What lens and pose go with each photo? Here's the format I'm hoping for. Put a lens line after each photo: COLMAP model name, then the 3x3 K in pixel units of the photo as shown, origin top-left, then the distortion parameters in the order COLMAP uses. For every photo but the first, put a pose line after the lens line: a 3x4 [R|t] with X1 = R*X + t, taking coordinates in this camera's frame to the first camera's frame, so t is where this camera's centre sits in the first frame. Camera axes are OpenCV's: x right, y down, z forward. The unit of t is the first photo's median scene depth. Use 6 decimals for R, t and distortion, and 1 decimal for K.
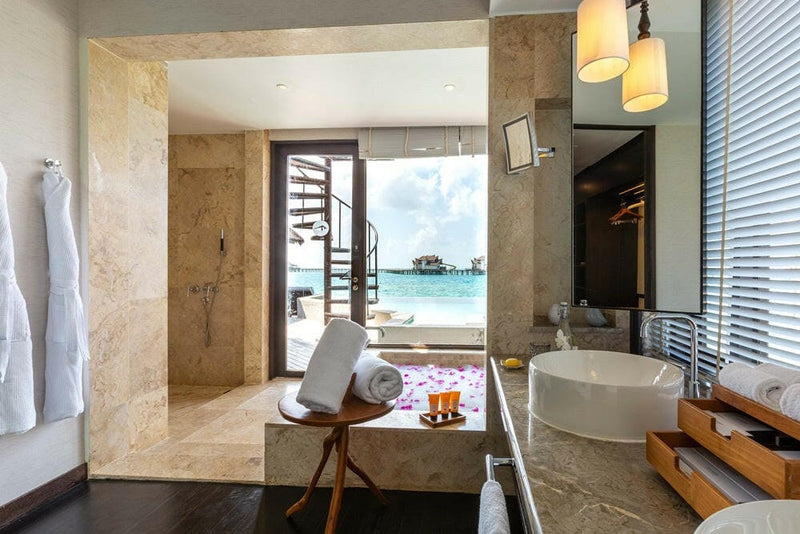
lens RADIAL K [[391.4, 0, 400.0], [0, 391.4, 267.0], [0, 0, 1]] dist [0.000336, 0.000167]
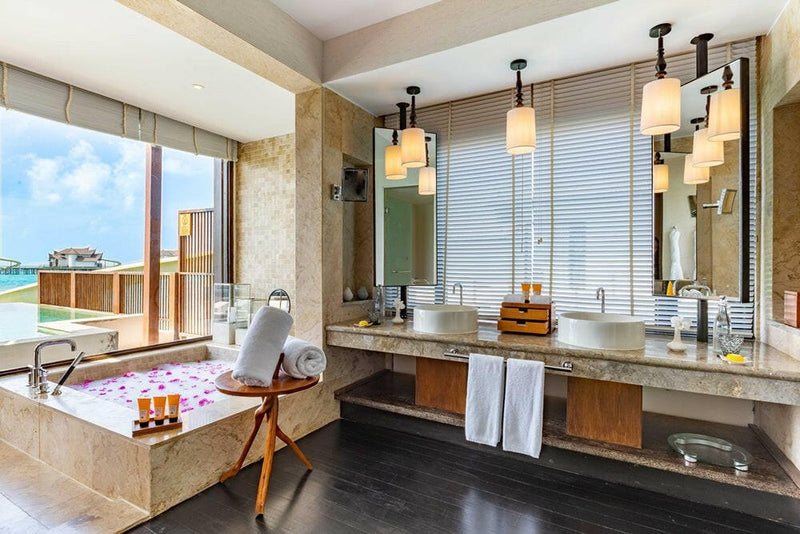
lens RADIAL K [[391.4, 0, 400.0], [0, 391.4, 267.0], [0, 0, 1]] dist [0.000336, 0.000167]
pose [[0.416753, -0.002044, 0.909018, -0.832883], [-0.002908, 0.999989, 0.003582, 0.005089], [-0.909015, -0.004136, 0.416742, 0.140454]]
